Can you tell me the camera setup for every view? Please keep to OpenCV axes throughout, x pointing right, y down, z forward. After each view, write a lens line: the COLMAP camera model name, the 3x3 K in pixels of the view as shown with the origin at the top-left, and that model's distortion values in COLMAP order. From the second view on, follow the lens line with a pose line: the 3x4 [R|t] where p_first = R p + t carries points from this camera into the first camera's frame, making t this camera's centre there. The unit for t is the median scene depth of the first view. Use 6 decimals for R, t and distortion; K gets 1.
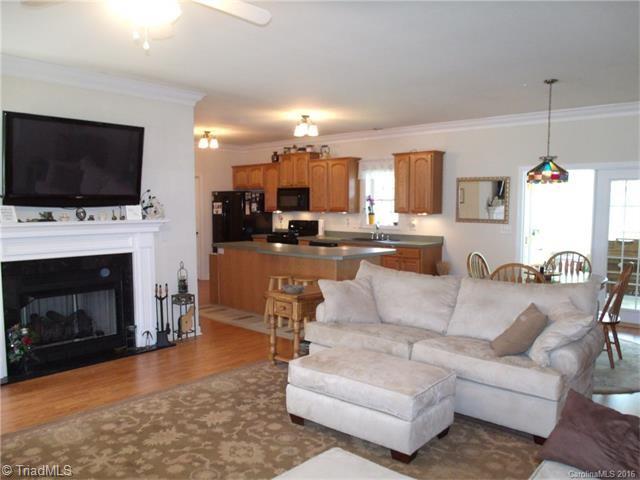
lens RADIAL K [[511.7, 0, 320.8], [0, 511.7, 239.9], [0, 0, 1]] dist [-0.030679, 0.017101]
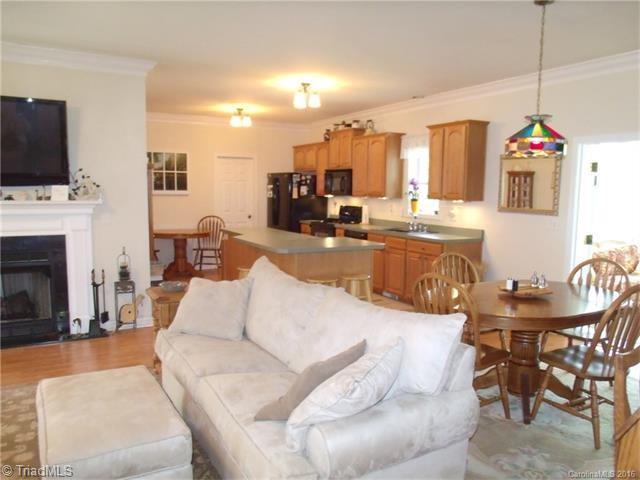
lens RADIAL K [[511.7, 0, 321.5], [0, 511.7, 241.6], [0, 0, 1]] dist [-0.030679, 0.017101]
pose [[0.942771, 0.044752, -0.330423, 0.263419], [-0.034271, 0.998710, 0.037481, -0.009922], [0.331674, -0.024012, 0.943088, 0.176556]]
